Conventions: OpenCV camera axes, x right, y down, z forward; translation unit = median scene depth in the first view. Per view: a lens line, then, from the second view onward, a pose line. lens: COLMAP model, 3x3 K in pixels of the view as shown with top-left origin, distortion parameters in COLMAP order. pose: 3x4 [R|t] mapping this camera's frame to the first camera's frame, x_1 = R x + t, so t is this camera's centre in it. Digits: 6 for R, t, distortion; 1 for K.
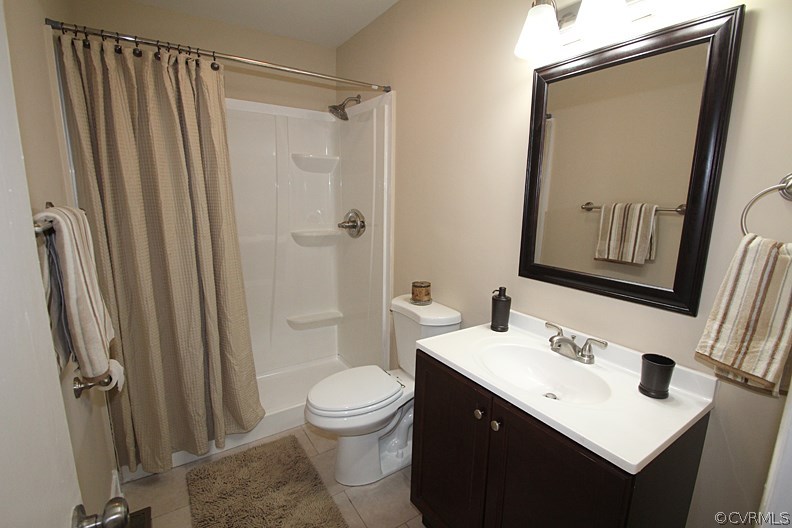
lens RADIAL K [[365.4, 0, 397.5], [0, 365.4, 265.2], [0, 0, 1]] dist [-0.003412, -0.008971]
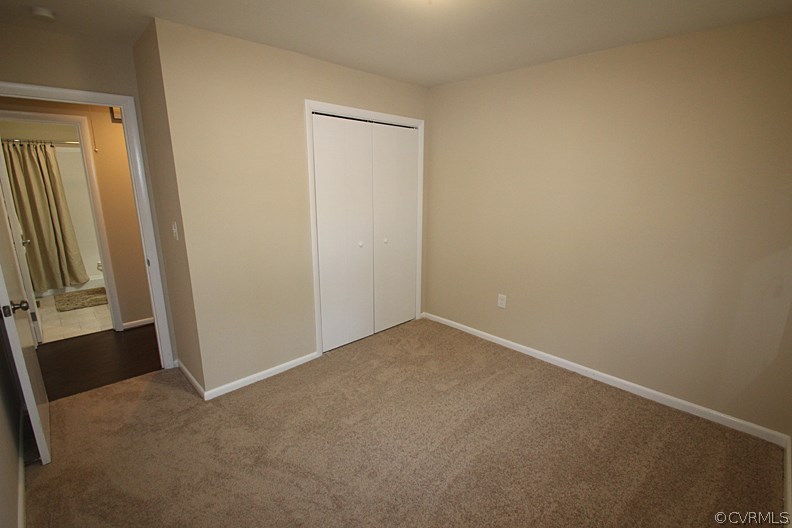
lens RADIAL K [[365.4, 0, 394.9], [0, 365.4, 264.7], [0, 0, 1]] dist [-0.003412, -0.008971]
pose [[0.976863, -0.062001, 0.204683, 1.504429], [0.053530, 0.997475, 0.046671, 0.391177], [-0.207060, -0.034634, 0.977715, -2.377574]]
